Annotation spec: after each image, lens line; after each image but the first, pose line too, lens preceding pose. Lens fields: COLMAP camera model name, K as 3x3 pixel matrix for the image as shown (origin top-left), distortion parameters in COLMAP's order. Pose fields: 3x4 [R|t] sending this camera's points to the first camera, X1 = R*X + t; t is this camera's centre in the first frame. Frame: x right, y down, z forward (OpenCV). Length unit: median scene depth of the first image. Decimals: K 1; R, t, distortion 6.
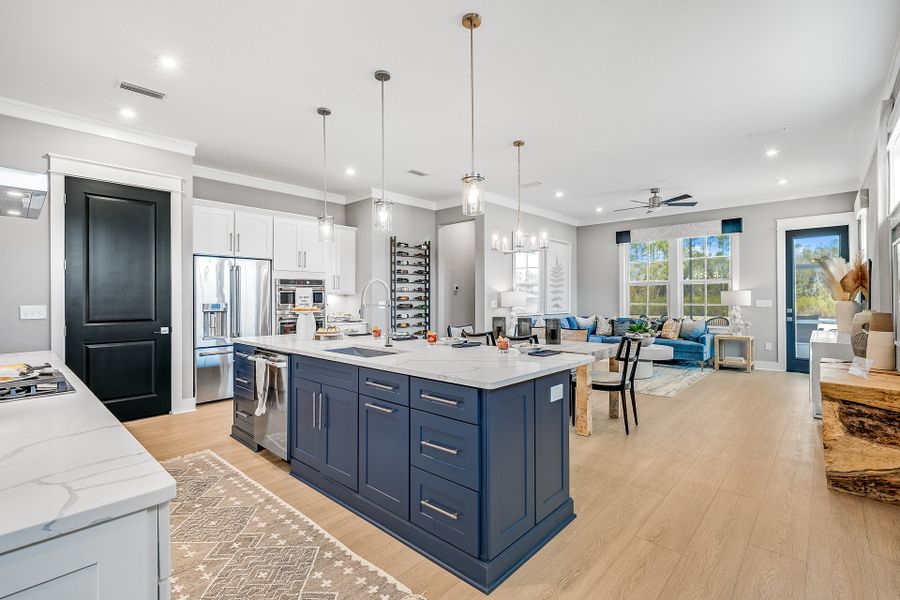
lens RADIAL K [[409.3, 0, 444.1], [0, 409.3, 296.8], [0, 0, 1]] dist [-0.000411, 0.000302]
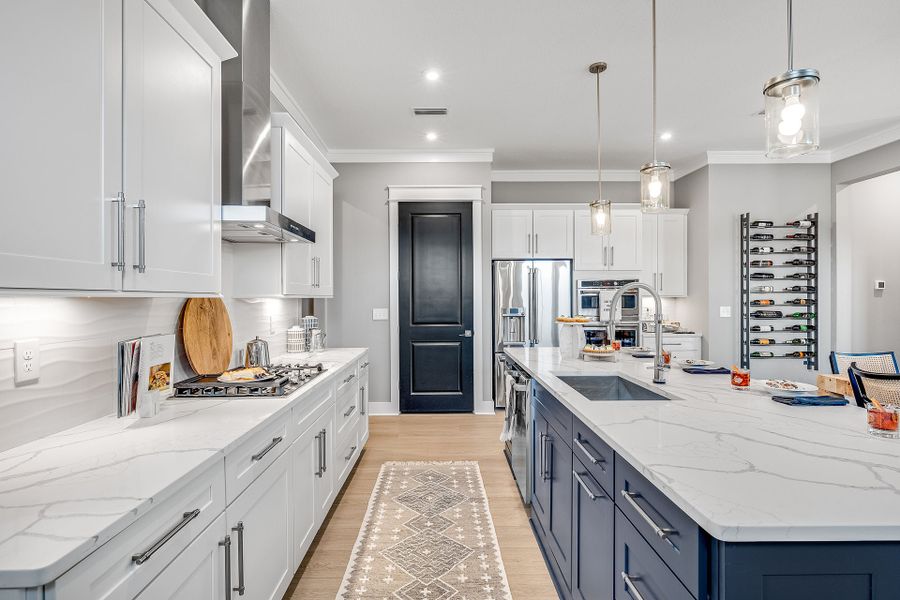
lens RADIAL K [[438.9, 0, 449.8], [0, 438.9, 298.1], [0, 0, 1]] dist [-0.002318, 0.002079]
pose [[0.694730, 0.000220, -0.719271, 0.085236], [0.004801, 0.999976, 0.004943, -0.013001], [0.719255, -0.006887, 0.694712, 0.156621]]
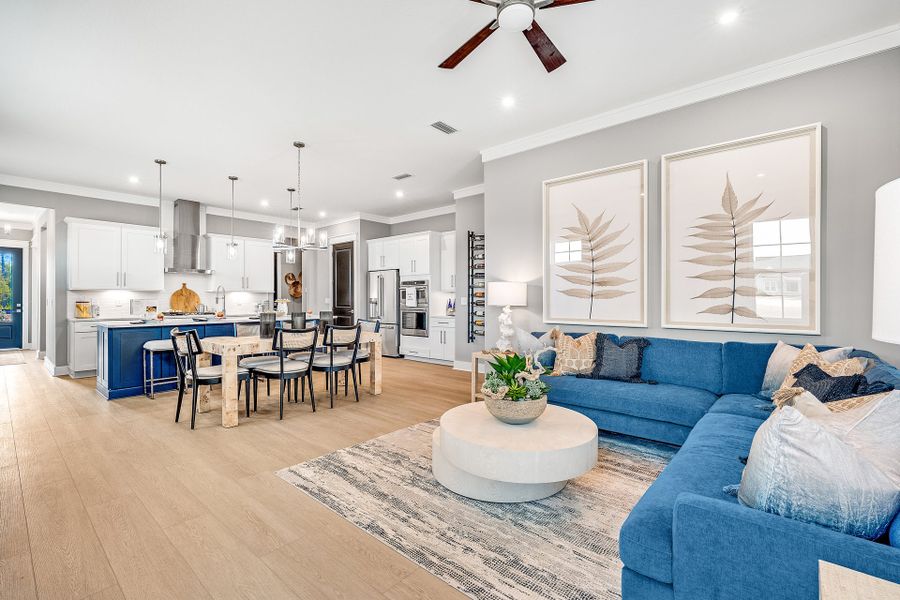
lens RADIAL K [[390.0, 0, 450.1], [0, 390.0, 293.7], [0, 0, 1]] dist [-0.008196, 0.000543]
pose [[0.049293, -0.009478, -0.998739, 1.065845], [0.005055, 0.999945, -0.009240, 0.013744], [0.998772, -0.004593, 0.049338, 1.199910]]
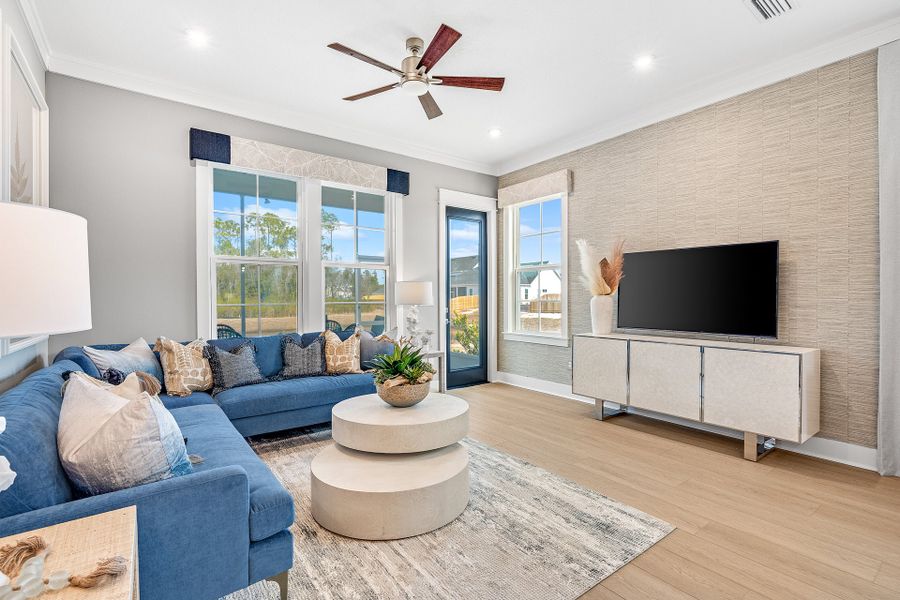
lens RADIAL K [[409.3, 0, 445.0], [0, 409.3, 302.3], [0, 0, 1]] dist [-0.000411, 0.000302]
pose [[0.180140, -0.009066, 0.983599, 0.109784], [-0.001354, 0.999954, 0.009465, 0.015840], [-0.983640, -0.003037, 0.180120, 1.146045]]
